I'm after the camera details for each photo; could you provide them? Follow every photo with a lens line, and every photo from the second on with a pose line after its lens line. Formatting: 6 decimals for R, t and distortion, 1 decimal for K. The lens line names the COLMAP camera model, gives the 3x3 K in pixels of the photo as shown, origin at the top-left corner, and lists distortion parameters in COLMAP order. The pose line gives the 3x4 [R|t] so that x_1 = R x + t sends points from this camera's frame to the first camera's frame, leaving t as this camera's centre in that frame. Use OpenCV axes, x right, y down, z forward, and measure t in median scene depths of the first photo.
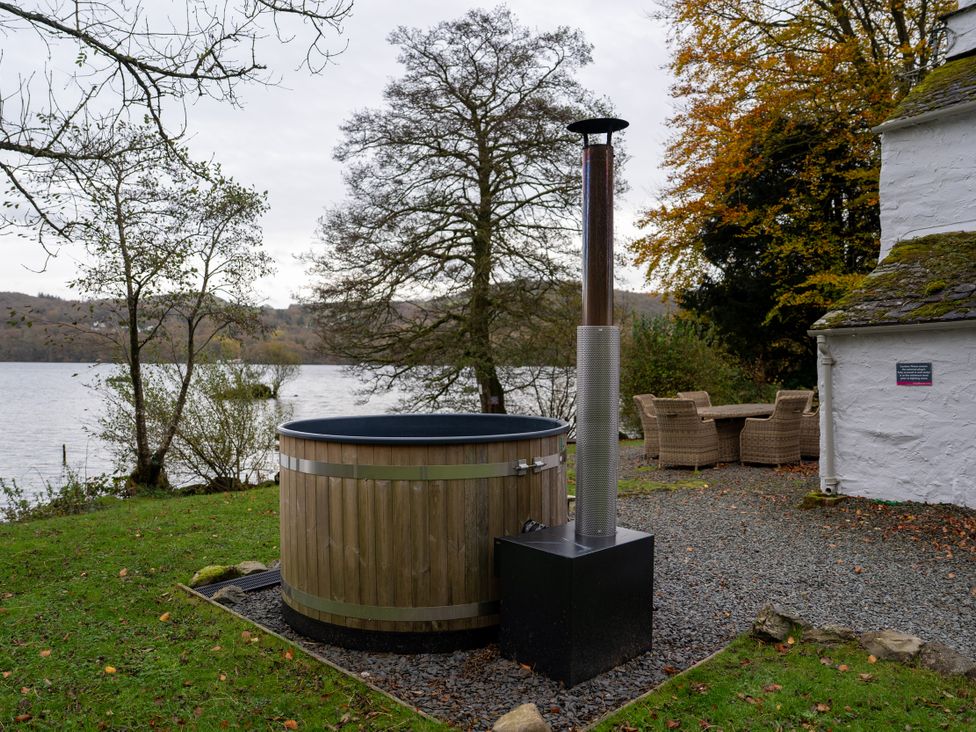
lens RADIAL K [[746.3, 0, 488.0], [0, 746.3, 366.0], [0, 0, 1]] dist [-0.074070, 0.003538]
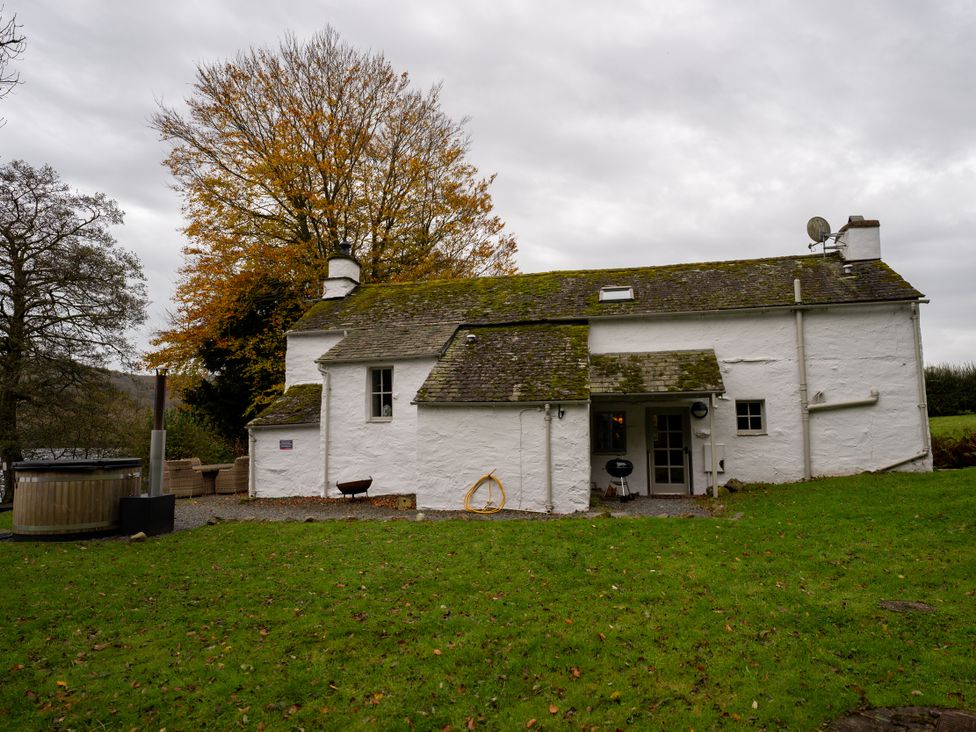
lens RADIAL K [[646.9, 0, 488.0], [0, 646.9, 366.0], [0, 0, 1]] dist [0.007769, 0.001701]
pose [[0.768711, 0.059613, 0.636812, -0.151091], [0.017293, 0.993346, -0.113864, 0.003966], [-0.639362, 0.098541, 0.762565, -0.562618]]
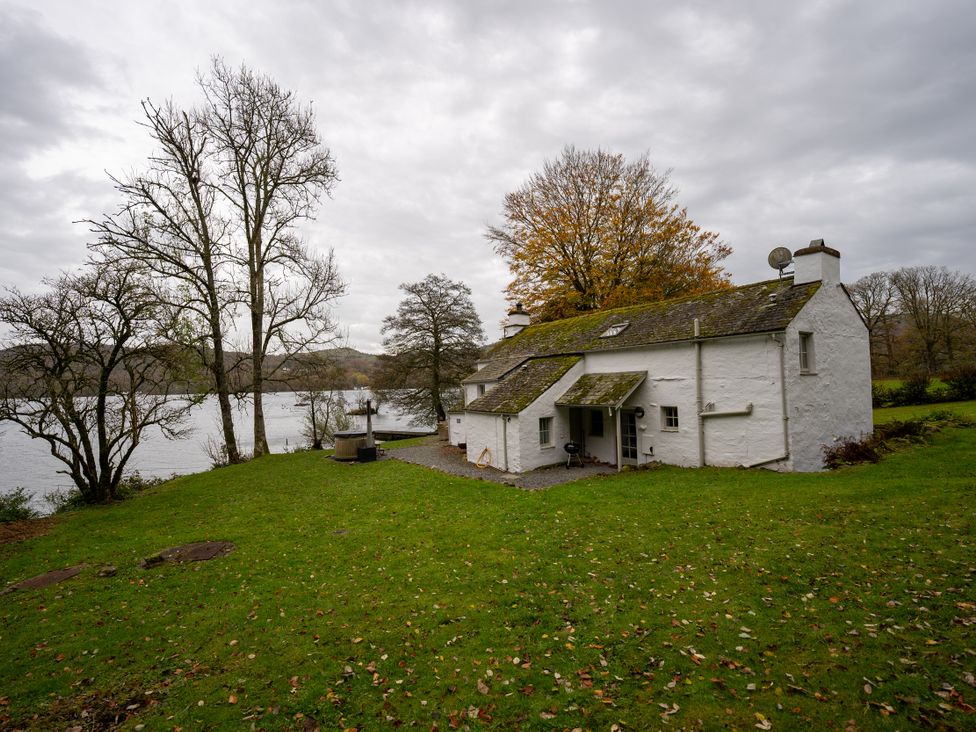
lens RADIAL K [[451.5, 0, 488.0], [0, 451.5, 366.0], [0, 0, 1]] dist [-0.027883, 0.000354]
pose [[0.997383, -0.035579, -0.062939, 0.497026], [0.032850, 0.998497, -0.043878, -0.115709], [0.064405, 0.041695, 0.997052, -1.095617]]
